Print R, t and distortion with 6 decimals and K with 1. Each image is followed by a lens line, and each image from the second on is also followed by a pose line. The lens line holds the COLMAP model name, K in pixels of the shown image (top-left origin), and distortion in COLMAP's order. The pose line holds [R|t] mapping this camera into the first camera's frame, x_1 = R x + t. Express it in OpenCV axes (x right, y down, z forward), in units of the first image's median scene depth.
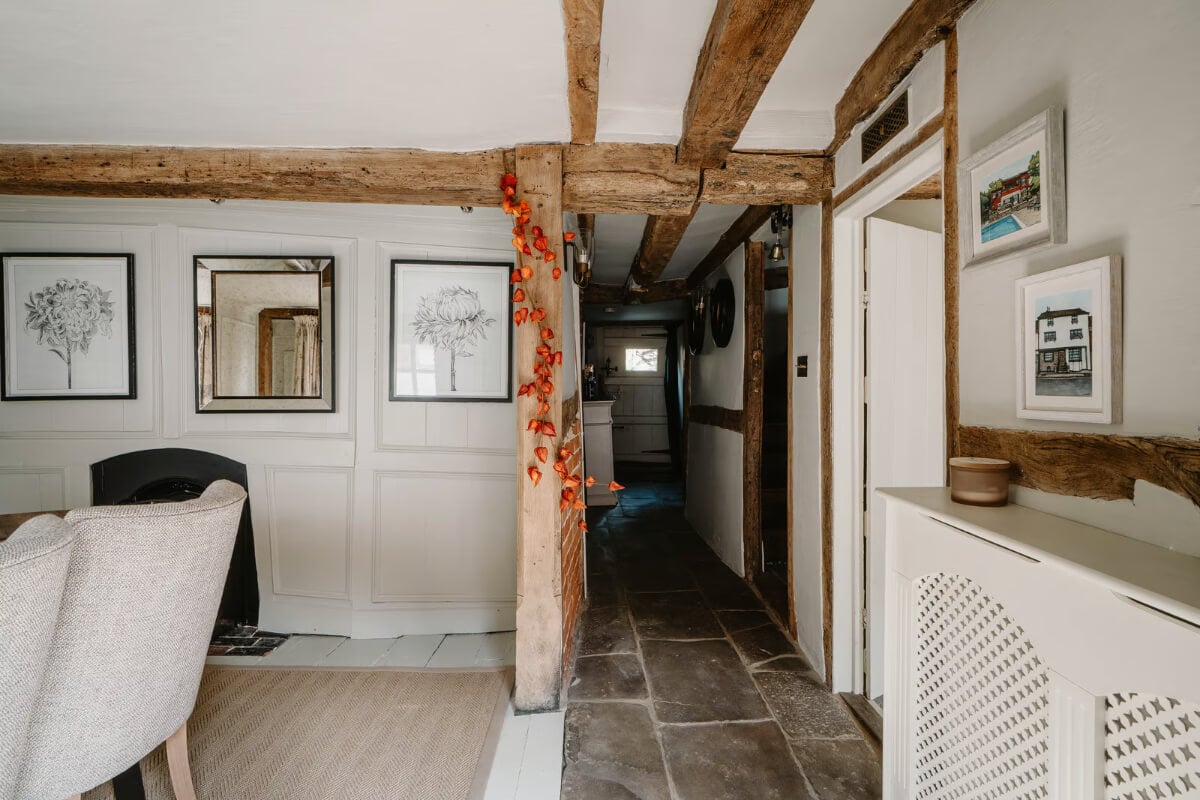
lens RADIAL K [[635.8, 0, 597.9], [0, 635.8, 397.3], [0, 0, 1]] dist [-0.005498, 0.000042]
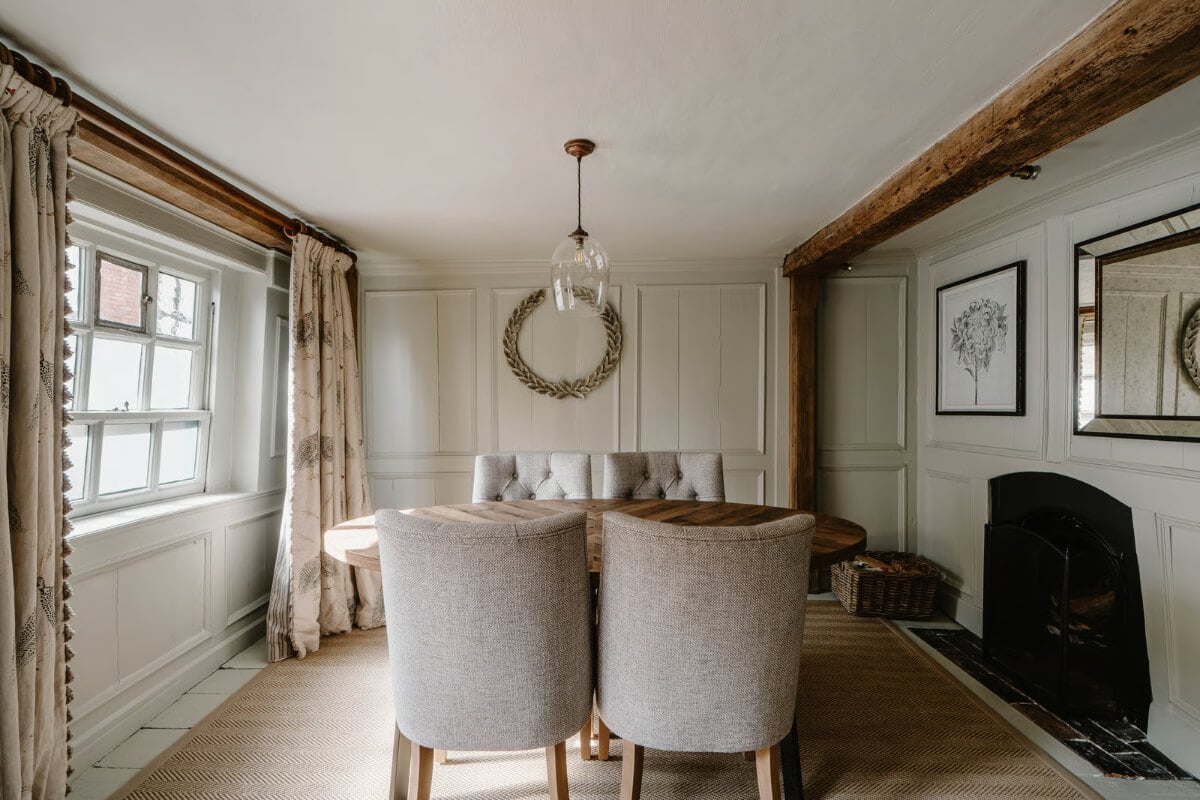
lens RADIAL K [[560.4, 0, 597.2], [0, 560.4, 408.0], [0, 0, 1]] dist [0.000121, -0.000866]
pose [[-0.019945, 0.012745, -0.999720, 0.148328], [-0.004679, 0.999907, 0.012840, -0.022493], [0.999790, 0.004934, -0.019883, 0.524391]]
